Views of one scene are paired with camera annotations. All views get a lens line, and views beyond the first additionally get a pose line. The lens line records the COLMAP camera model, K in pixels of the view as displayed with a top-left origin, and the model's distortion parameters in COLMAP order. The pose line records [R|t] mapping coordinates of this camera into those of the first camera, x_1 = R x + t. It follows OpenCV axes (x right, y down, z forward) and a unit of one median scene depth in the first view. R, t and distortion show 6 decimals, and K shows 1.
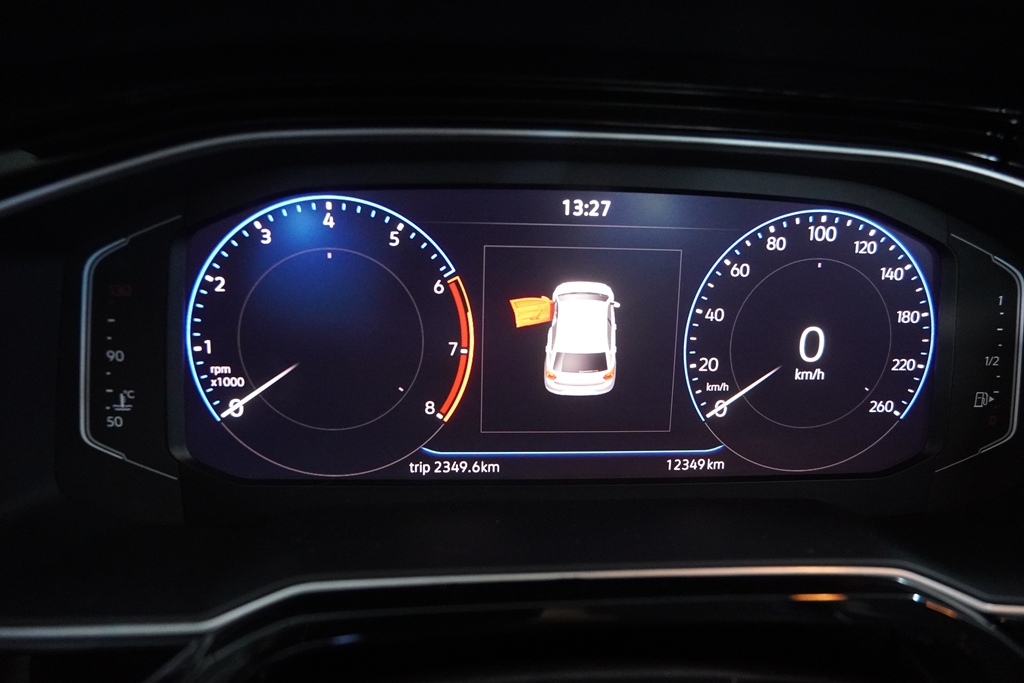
lens RADIAL K [[760.6, 0, 502.8], [0, 760.6, 345.5], [0, 0, 1]] dist [-0.132243, 0.073720]
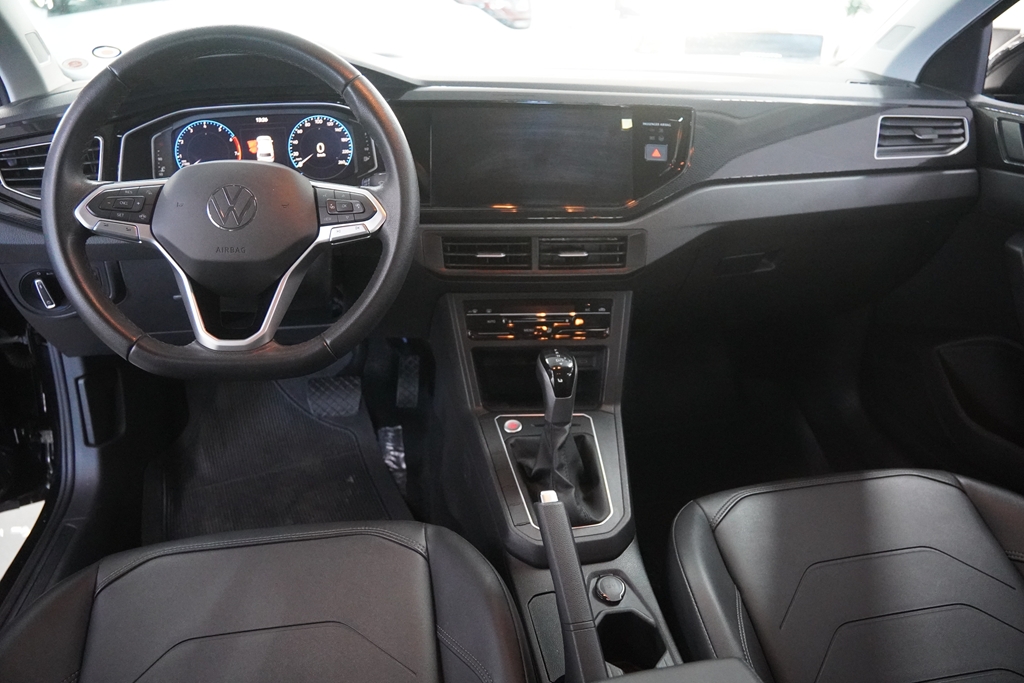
lens RADIAL K [[760.6, 0, 510.0], [0, 760.6, 334.6], [0, 0, 1]] dist [-0.132243, 0.073720]
pose [[0.994058, -0.068326, 0.084734, 1.088225], [0.056957, 0.989876, 0.130004, 0.579681], [-0.092759, -0.124405, 0.987886, -3.583544]]
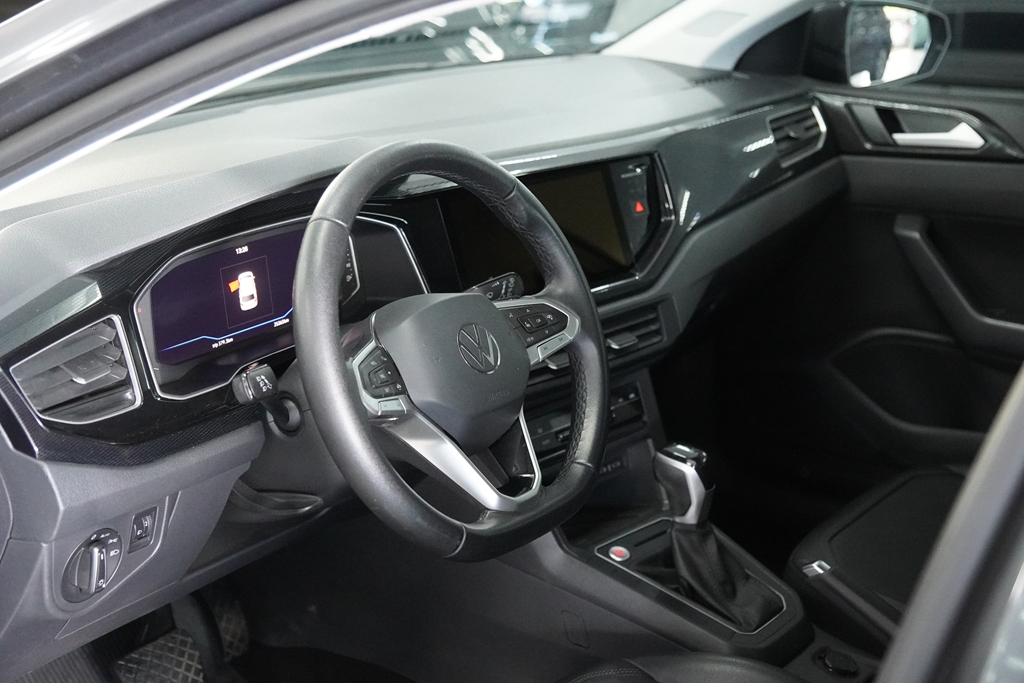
lens RADIAL K [[1604.1, 0, 512.6], [0, 1604.1, 346.4], [0, 0, 1]] dist [0.109261, 0.000000]
pose [[0.655542, -0.269686, 0.705361, -3.918504], [0.237020, 0.960335, 0.146892, -0.503045], [-0.716998, 0.070891, 0.693461, -4.366334]]
